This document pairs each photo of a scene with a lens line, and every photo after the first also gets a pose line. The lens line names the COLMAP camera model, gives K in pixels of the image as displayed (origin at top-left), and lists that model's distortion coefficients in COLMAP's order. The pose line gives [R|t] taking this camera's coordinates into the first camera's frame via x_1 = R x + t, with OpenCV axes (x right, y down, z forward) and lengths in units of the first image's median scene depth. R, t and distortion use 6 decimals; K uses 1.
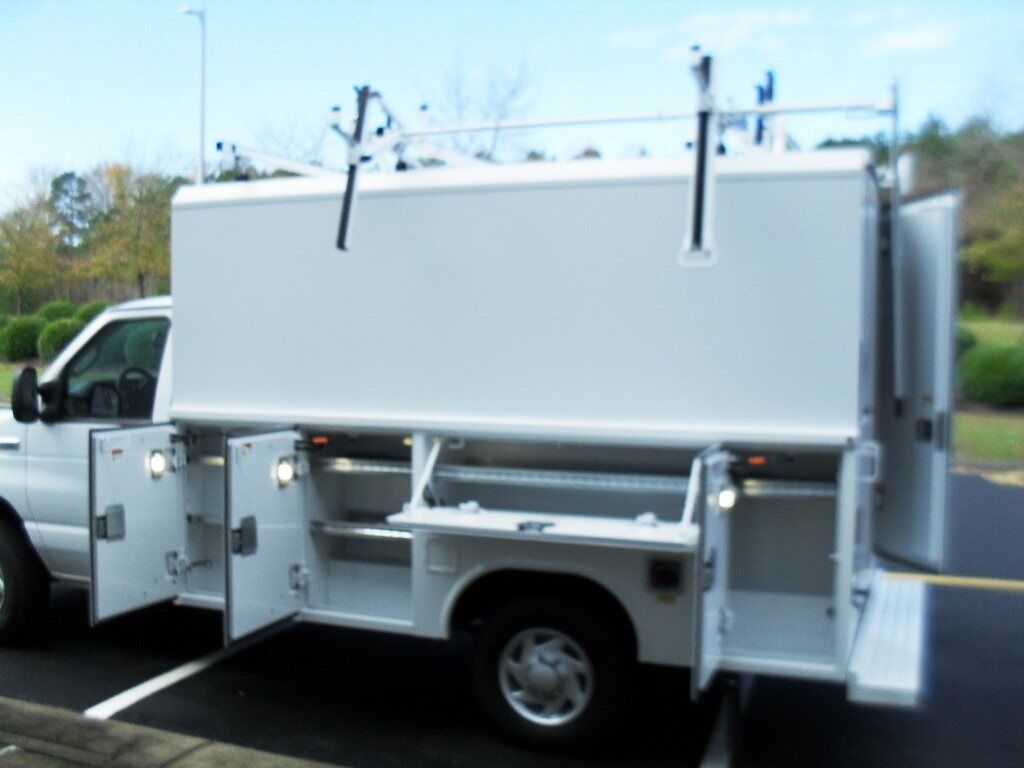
lens RADIAL K [[1034.4, 0, 511.5], [0, 1034.4, 381.0], [0, 0, 1]] dist [-0.123807, 0.000000]
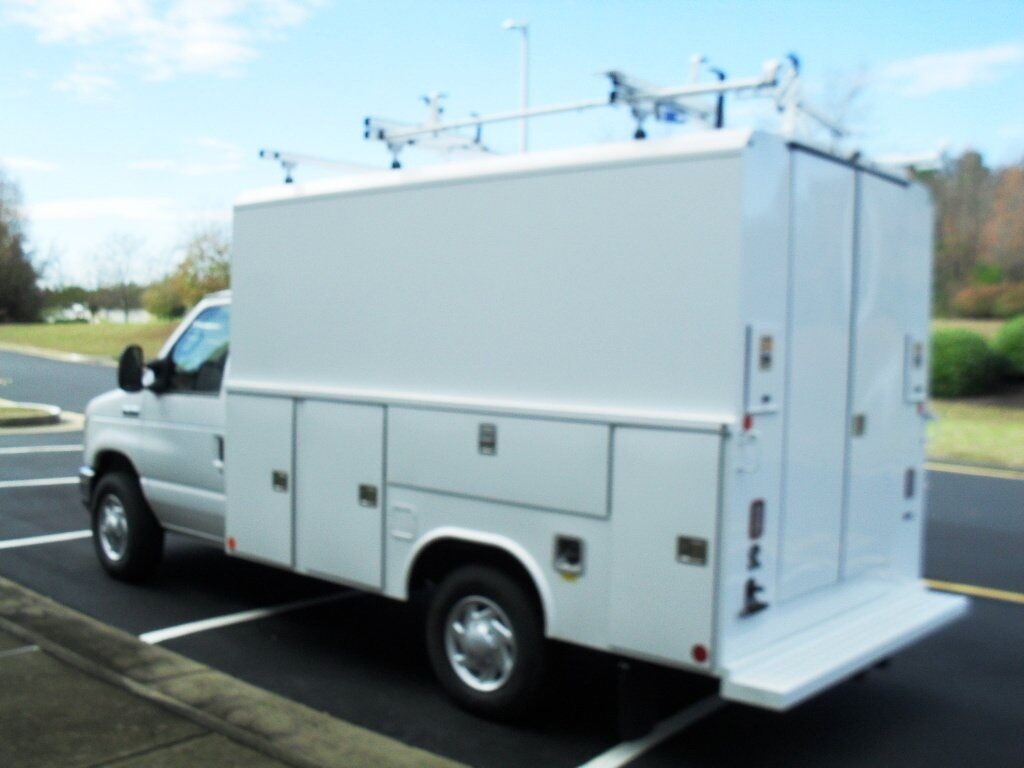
lens RADIAL K [[1034.4, 0, 509.4], [0, 1034.4, 384.9], [0, 0, 1]] dist [-0.123807, 0.000000]
pose [[0.946454, 0.029783, -0.321462, 0.385603], [-0.030799, 0.999524, 0.001923, 0.019529], [0.321366, 0.008081, 0.946920, 0.005183]]
